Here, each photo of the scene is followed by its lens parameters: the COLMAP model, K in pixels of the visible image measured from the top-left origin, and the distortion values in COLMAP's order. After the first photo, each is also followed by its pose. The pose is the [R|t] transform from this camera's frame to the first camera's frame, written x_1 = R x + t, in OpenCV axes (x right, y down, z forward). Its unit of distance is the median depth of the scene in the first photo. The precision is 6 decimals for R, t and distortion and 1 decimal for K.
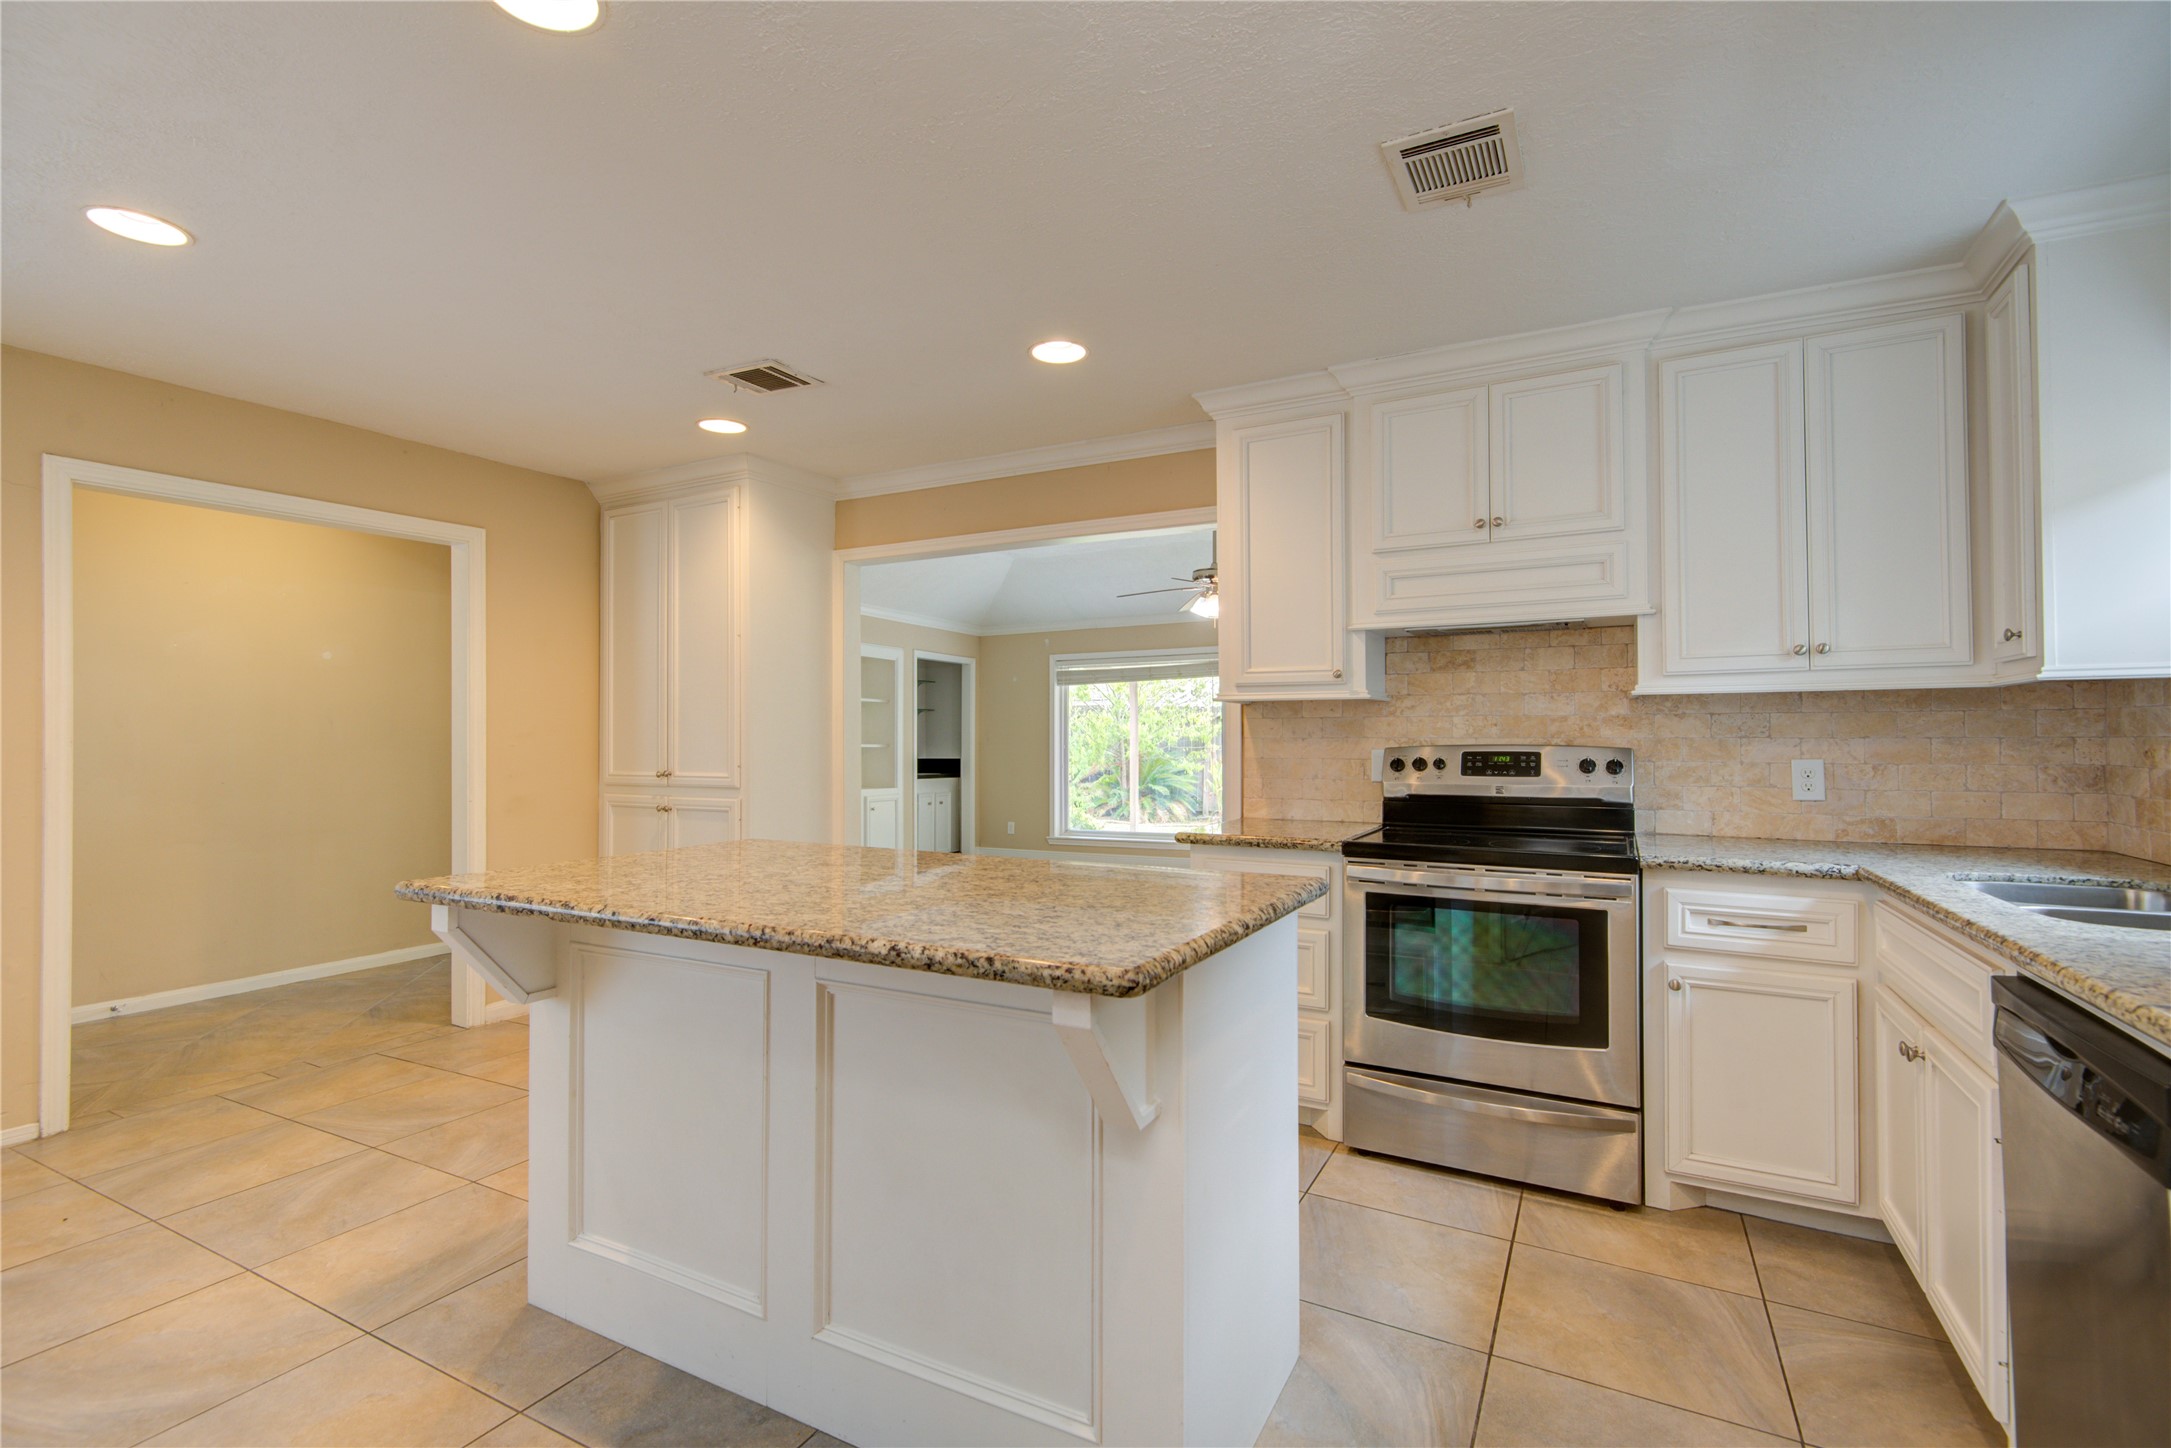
lens RADIAL K [[989.5, 0, 1084.7], [0, 989.5, 718.7], [0, 0, 1]] dist [0.003485, -0.004204]
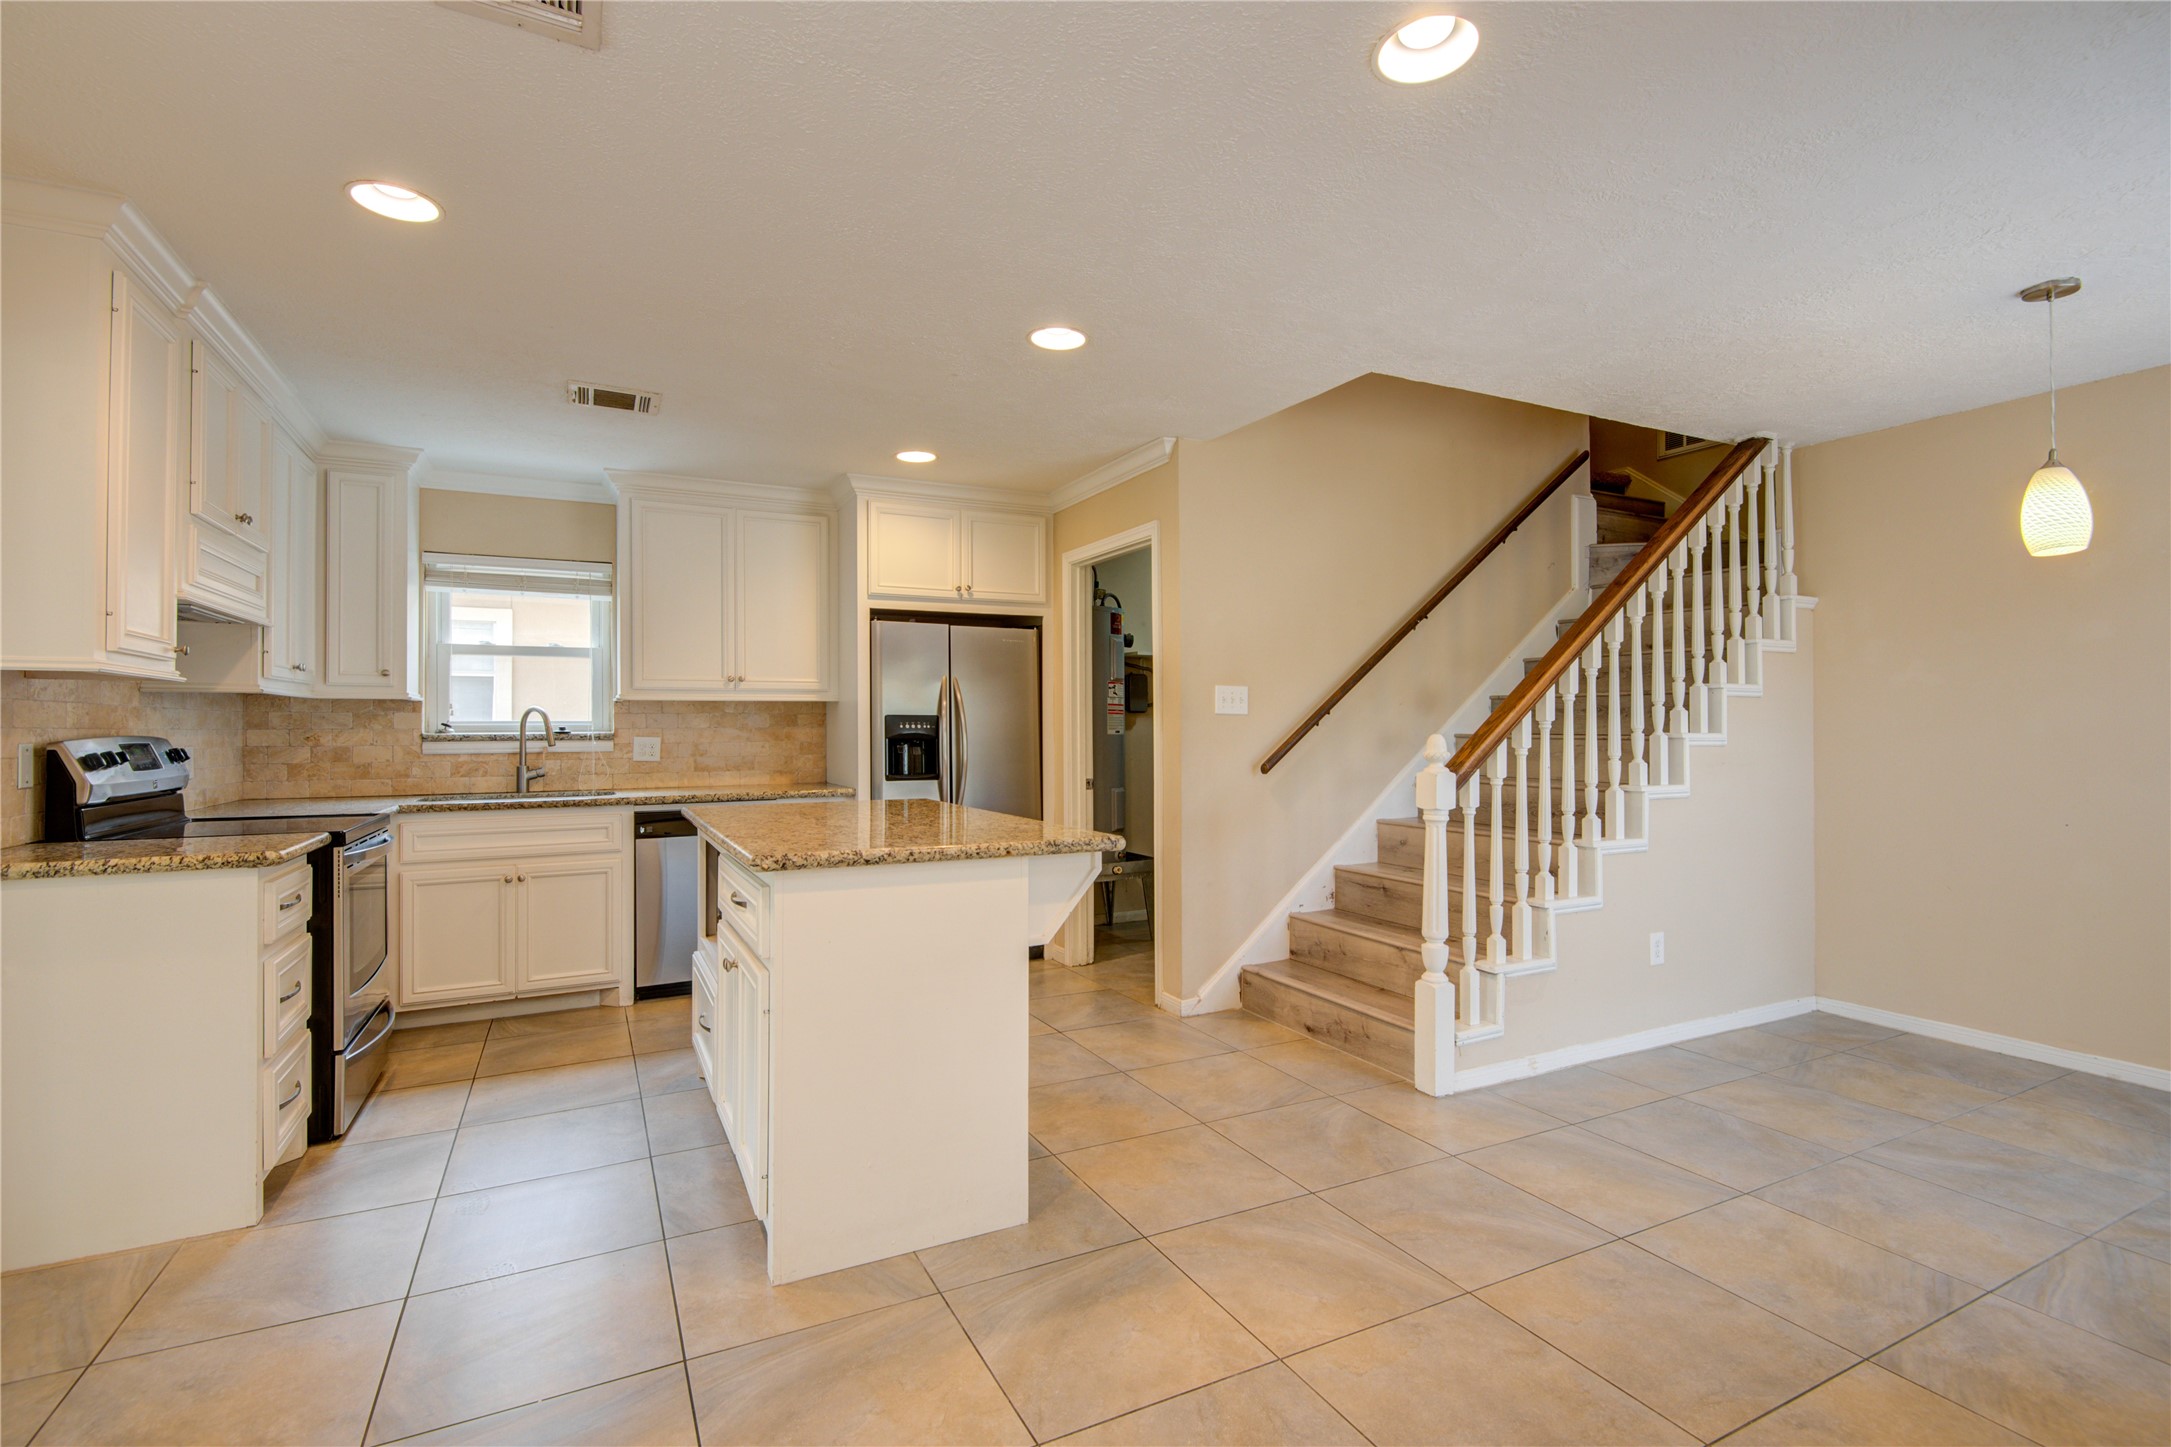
lens RADIAL K [[989.5, 0, 1072.5], [0, 989.5, 722.0], [0, 0, 1]] dist [0.003485, -0.004204]
pose [[-0.814905, 0.006906, 0.579553, -0.864625], [-0.007816, 0.999707, -0.022904, 0.028263], [-0.579541, -0.023194, -0.814613, 1.303692]]
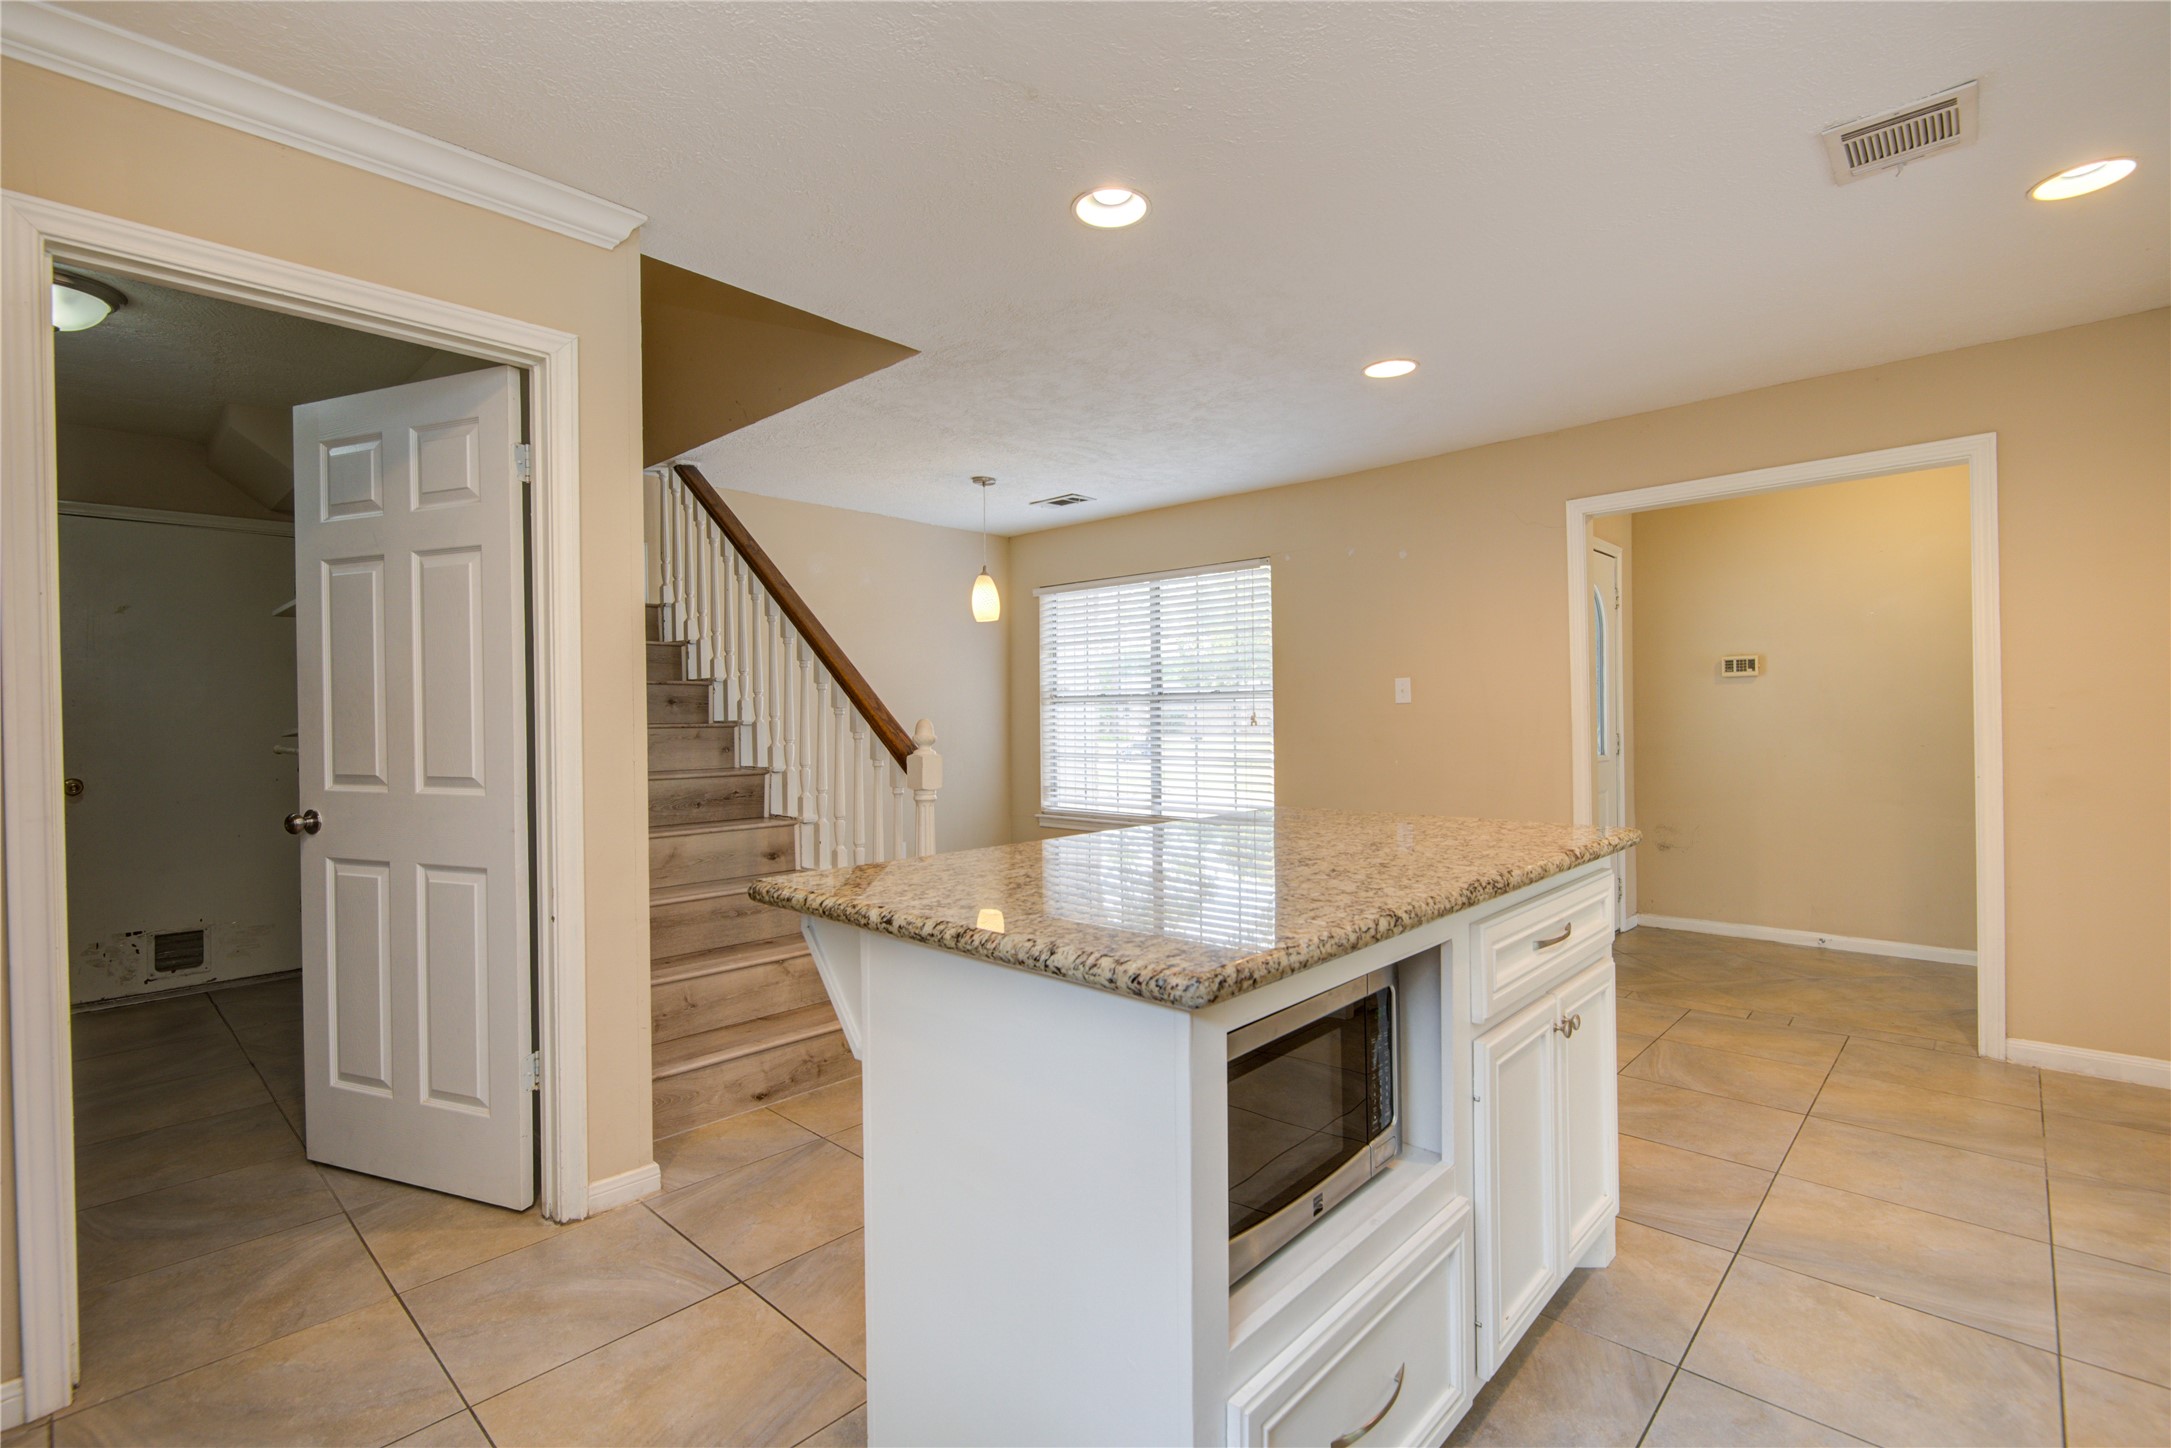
lens RADIAL K [[989.5, 0, 1090.2], [0, 989.5, 725.5], [0, 0, 1]] dist [0.003485, -0.004204]
pose [[-0.257407, 0.014363, -0.966196, 0.465169], [0.029293, 0.999546, 0.007055, 0.019445], [0.965859, -0.026487, -0.257711, 0.688622]]
